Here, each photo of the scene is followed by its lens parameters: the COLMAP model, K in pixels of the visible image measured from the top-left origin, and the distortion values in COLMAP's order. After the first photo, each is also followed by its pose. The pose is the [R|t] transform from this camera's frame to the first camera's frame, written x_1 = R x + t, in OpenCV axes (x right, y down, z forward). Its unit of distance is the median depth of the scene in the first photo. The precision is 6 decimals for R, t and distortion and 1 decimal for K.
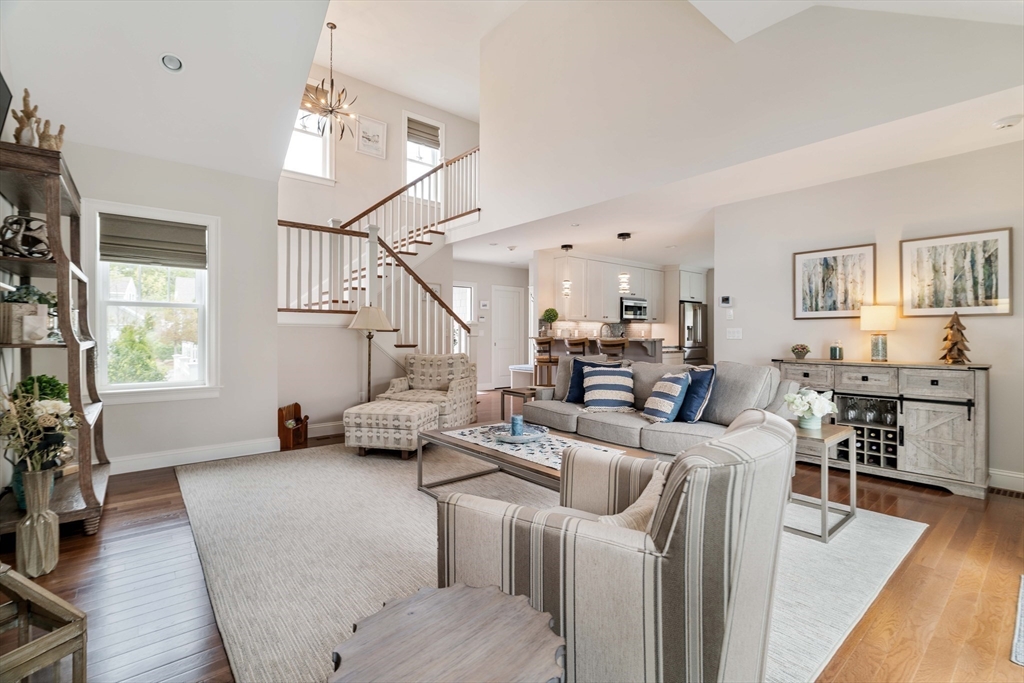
lens RADIAL K [[467.5, 0, 508.0], [0, 467.5, 337.9], [0, 0, 1]] dist [-0.003946, 0.000236]
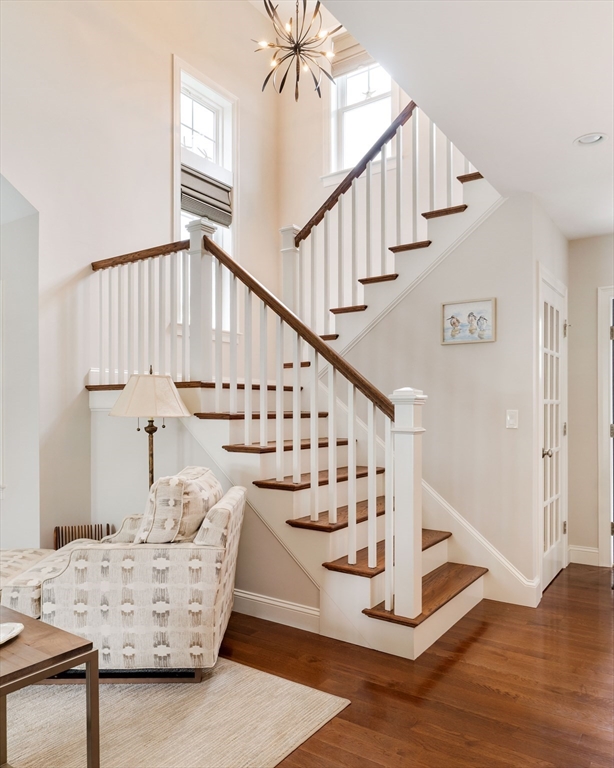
lens RADIAL K [[574.6, 0, 291.7], [0, 574.6, 411.5], [0, 0, 1]] dist [0.009682, 0.005057]
pose [[0.281933, 0.000995, -0.959433, 0.402448], [-0.003495, 0.999994, 0.000010, -0.023497], [0.959428, 0.003350, 0.281935, 0.967243]]
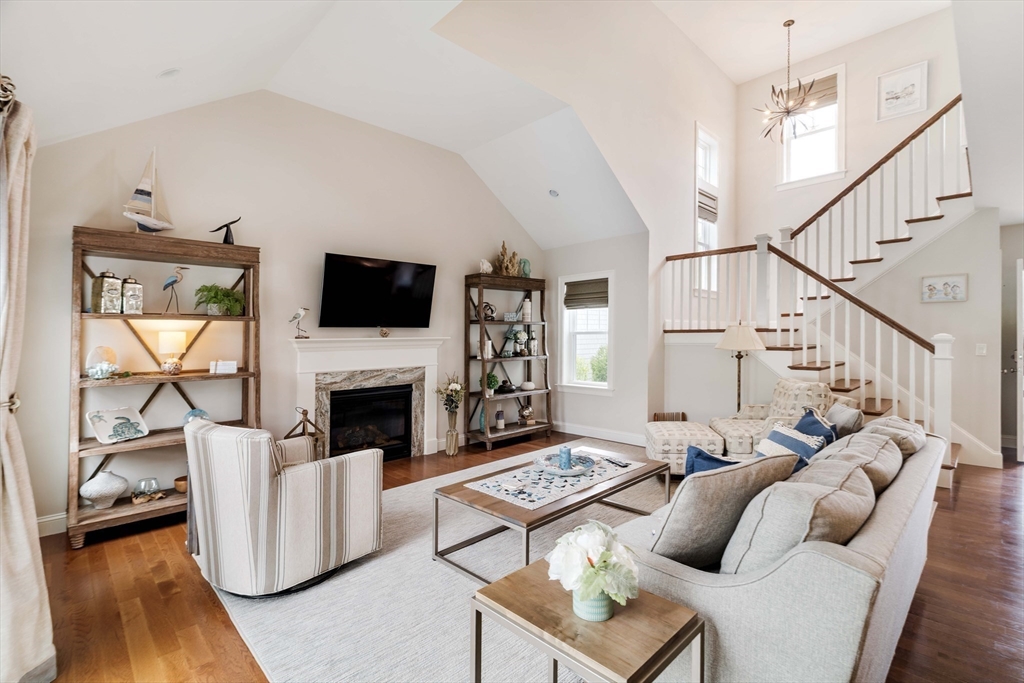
lens RADIAL K [[467.5, 0, 514.2], [0, 467.5, 338.2], [0, 0, 1]] dist [-0.003946, 0.000236]
pose [[0.098974, -0.001332, -0.995089, 0.608320], [0.005576, 0.999984, -0.000784, -0.041156], [0.995074, -0.005471, 0.098979, 0.448238]]
